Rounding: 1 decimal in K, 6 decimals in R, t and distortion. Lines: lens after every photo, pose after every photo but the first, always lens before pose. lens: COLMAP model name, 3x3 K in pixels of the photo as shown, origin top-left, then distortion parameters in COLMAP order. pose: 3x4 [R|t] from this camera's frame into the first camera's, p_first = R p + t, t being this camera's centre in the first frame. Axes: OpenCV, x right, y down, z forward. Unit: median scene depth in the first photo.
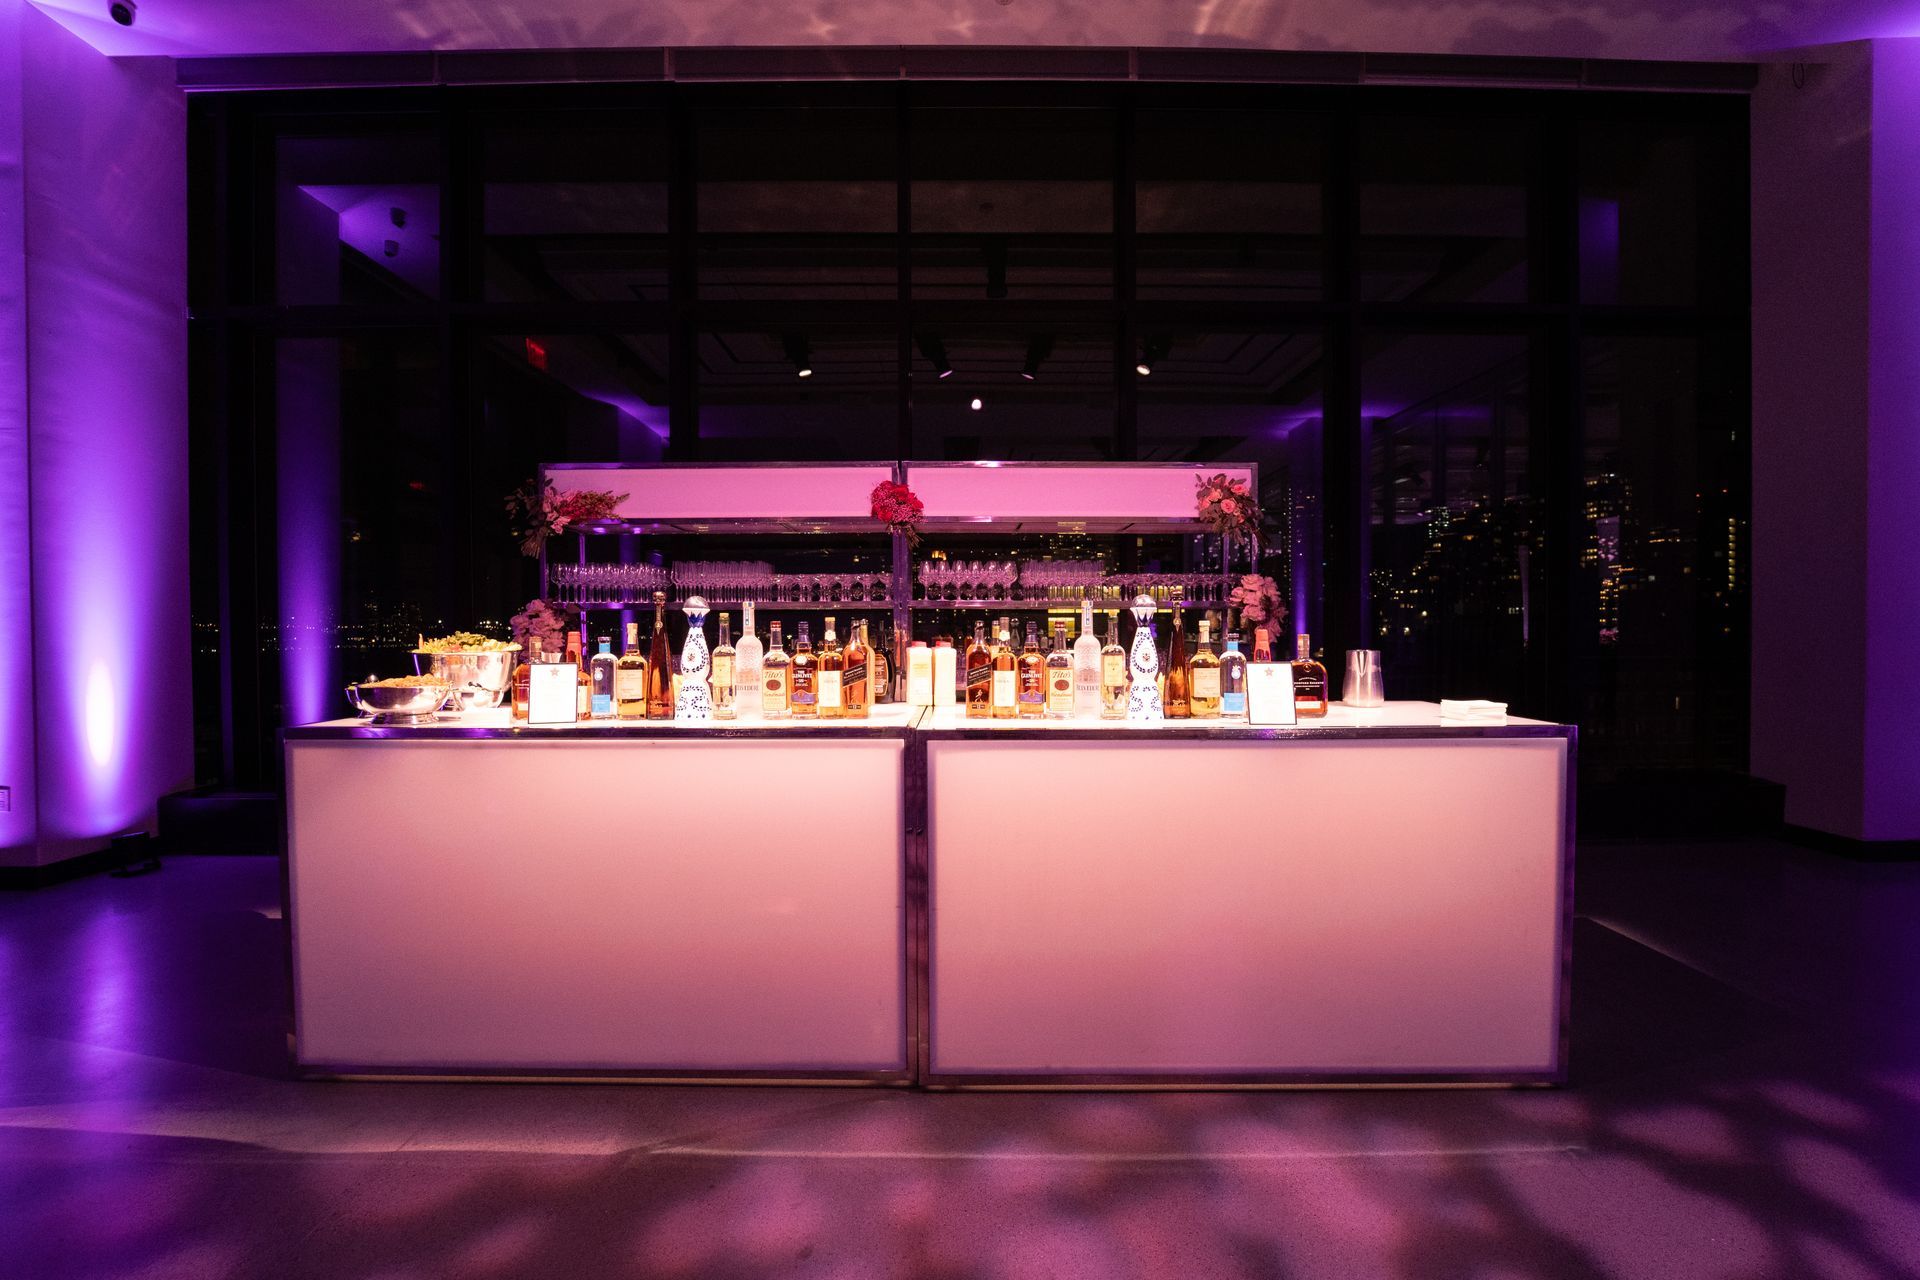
lens RADIAL K [[774.0, 0, 945.4], [0, 774.0, 637.0], [0, 0, 1]] dist [-0.033993, 0.005507]
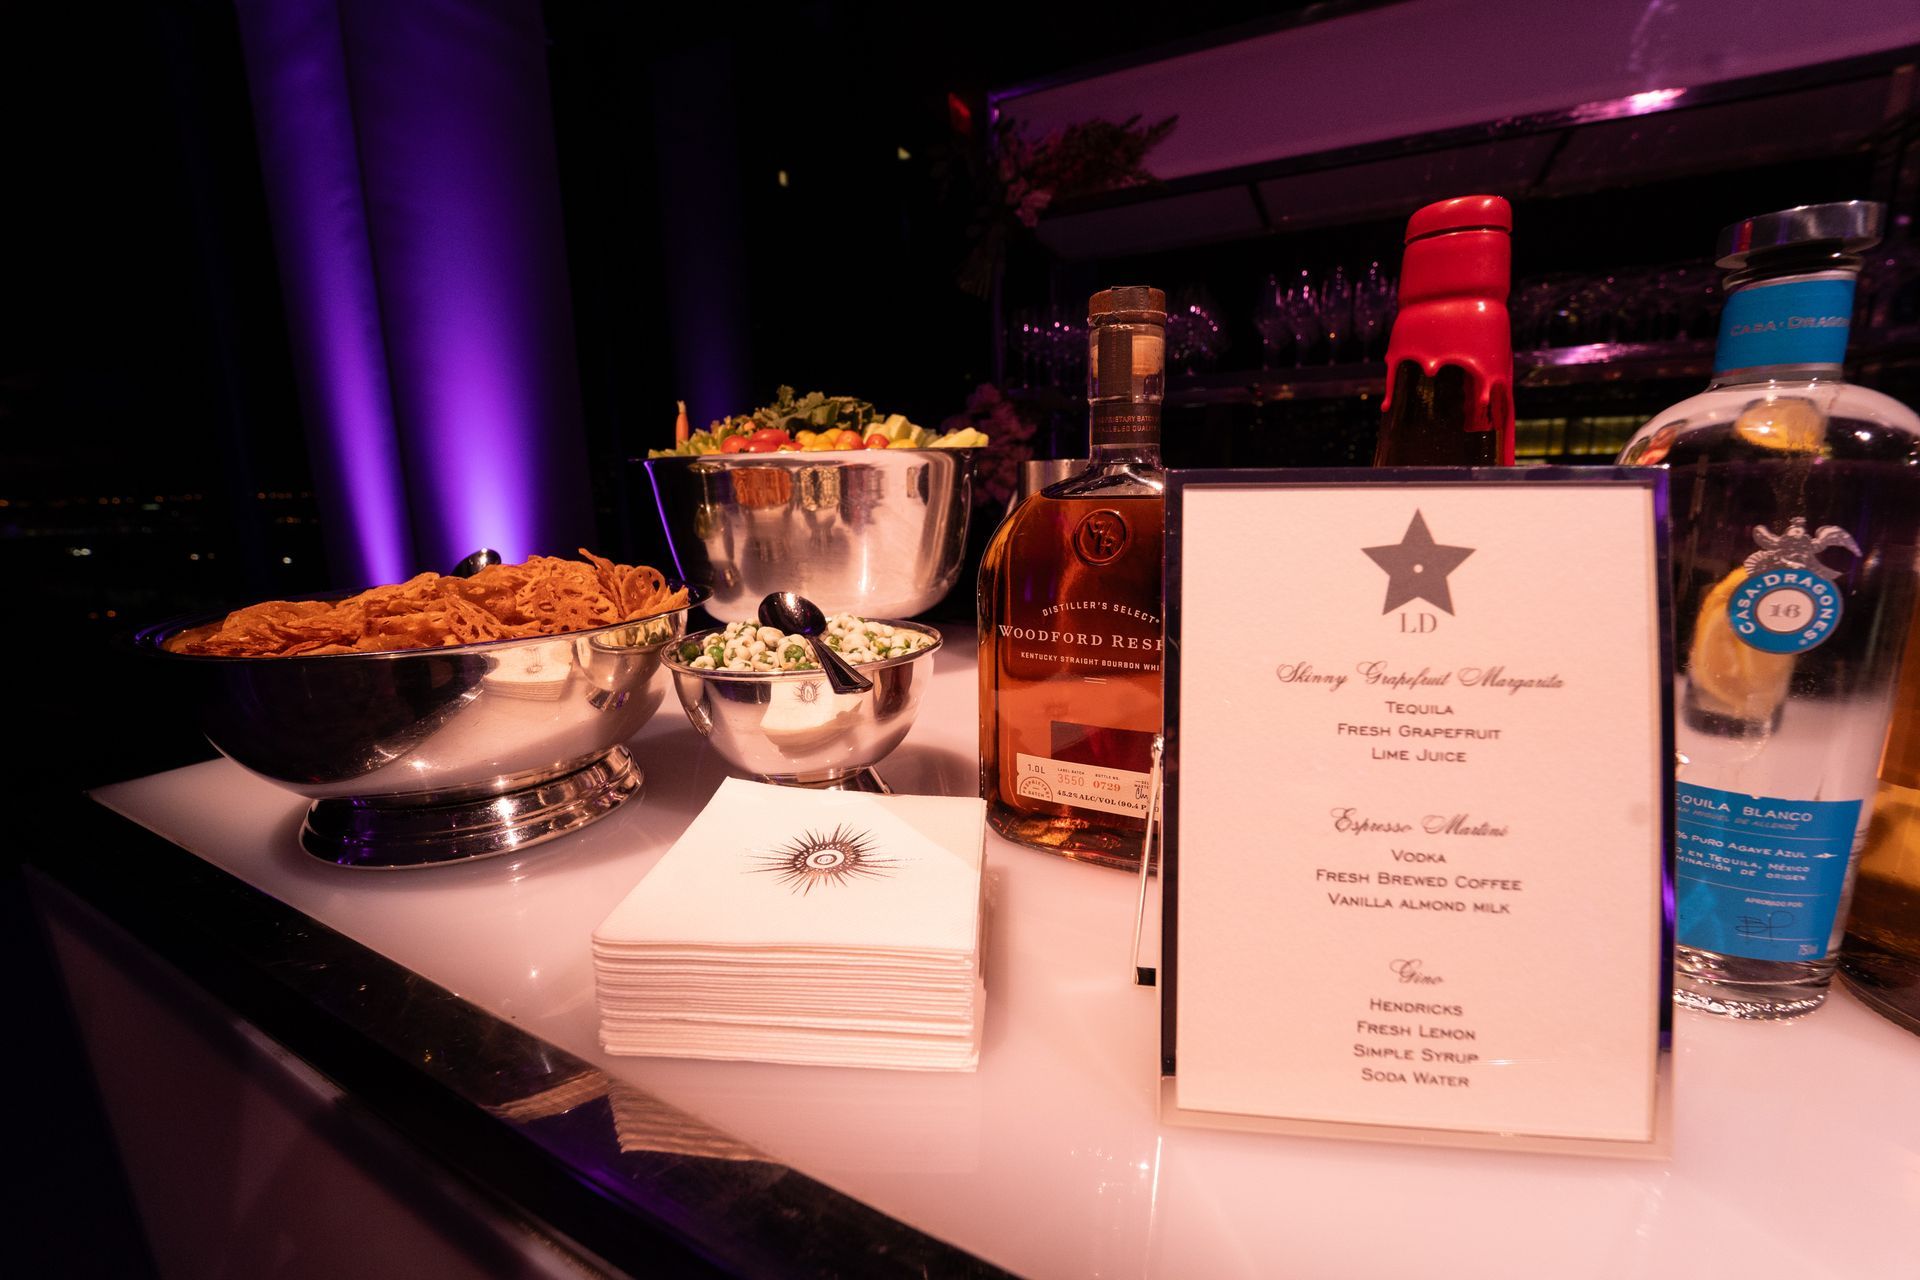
lens RADIAL K [[774.0, 0, 945.4], [0, 774.0, 637.0], [0, 0, 1]] dist [-0.033993, 0.005507]
pose [[0.874164, 0.078887, -0.479180, -0.441139], [0.015352, 0.981736, 0.189629, 0.030470], [0.485388, -0.173123, 0.856987, 0.766145]]
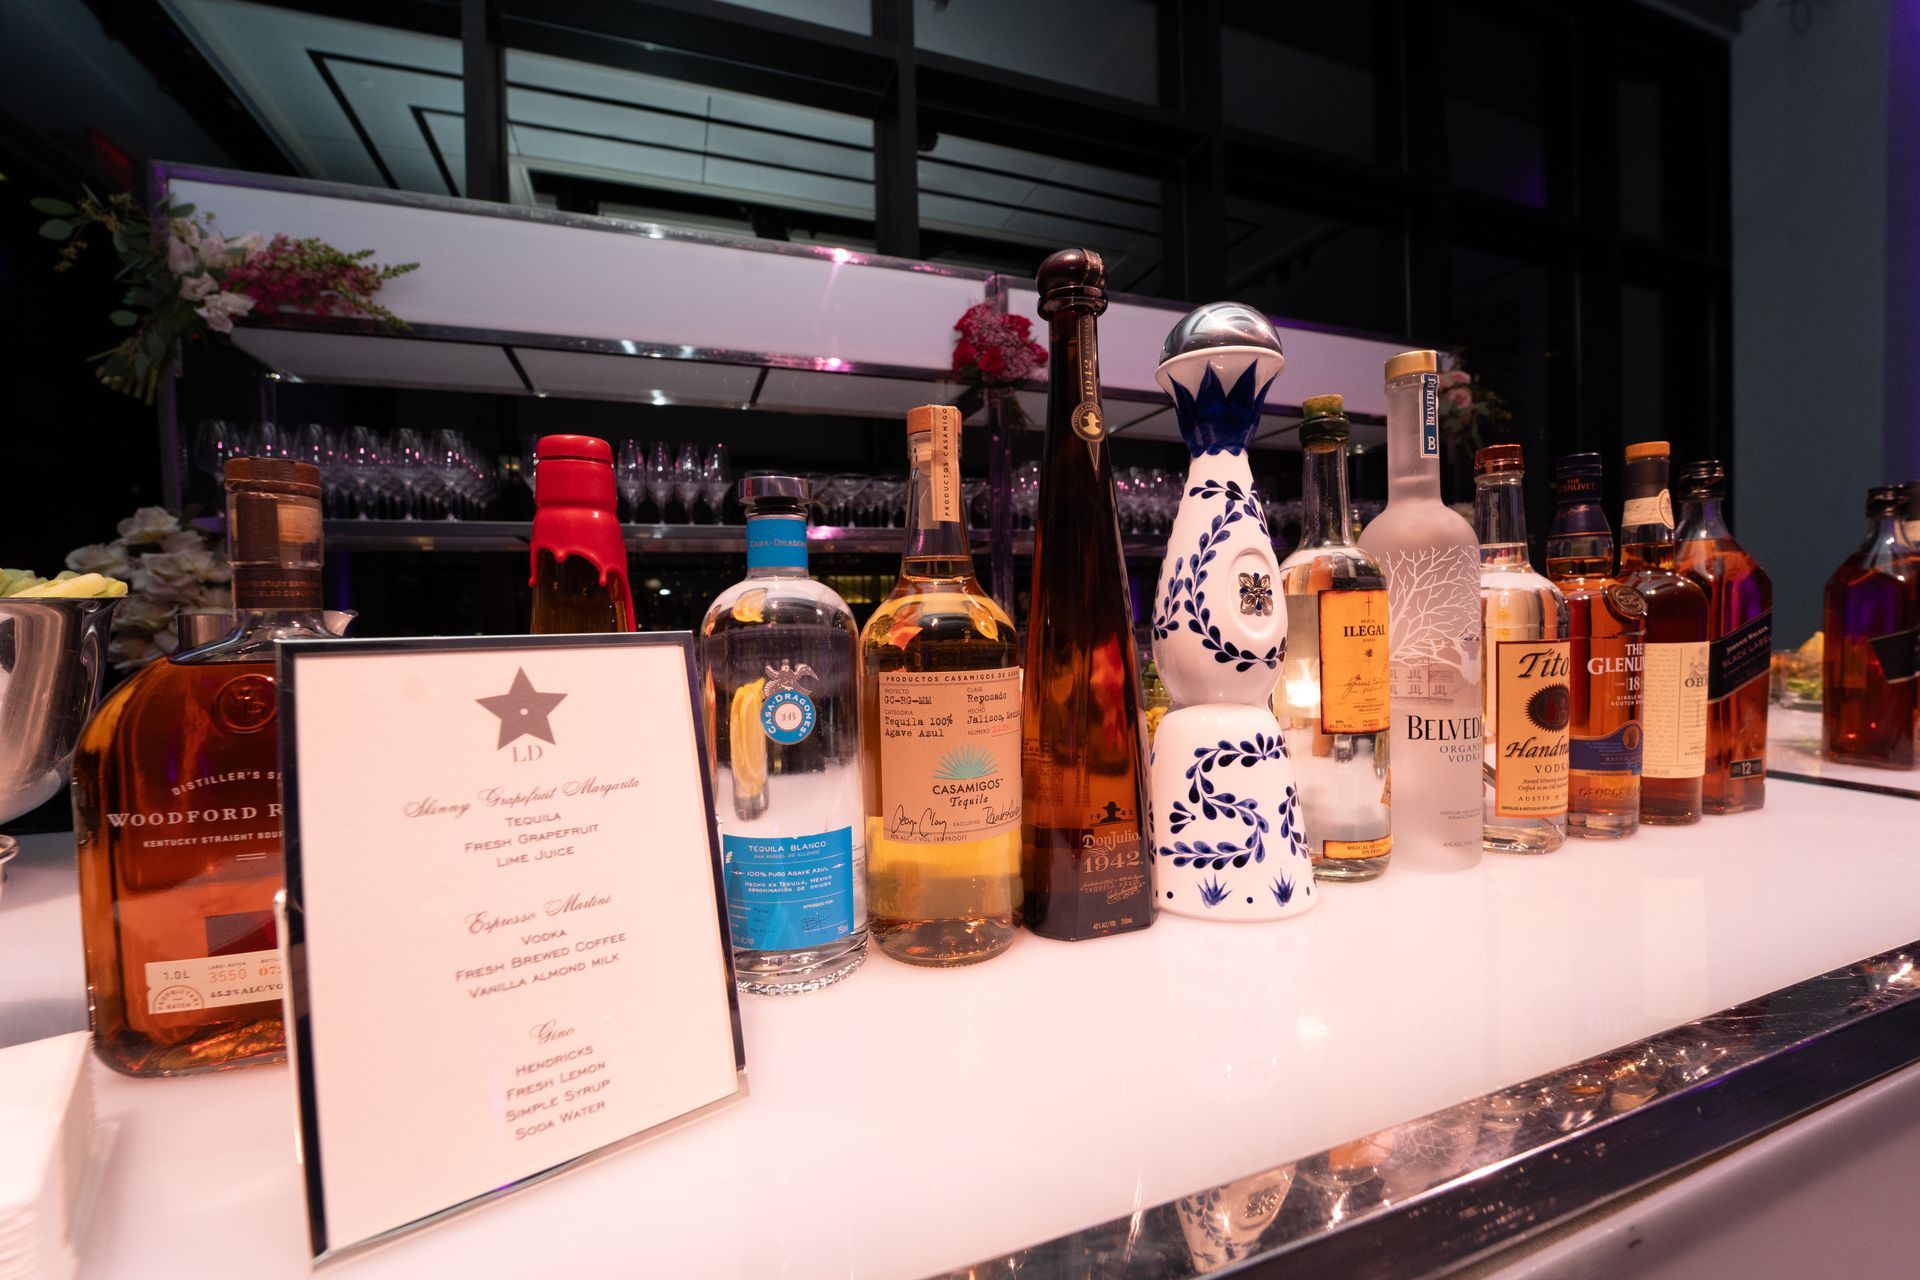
lens RADIAL K [[774.0, 0, 945.4], [0, 774.0, 637.0], [0, 0, 1]] dist [-0.033993, 0.005507]
pose [[0.940976, -0.024435, 0.337590, -0.418323], [0.018923, 0.999629, 0.019610, 0.028218], [-0.337944, -0.012064, 0.941089, 0.742432]]
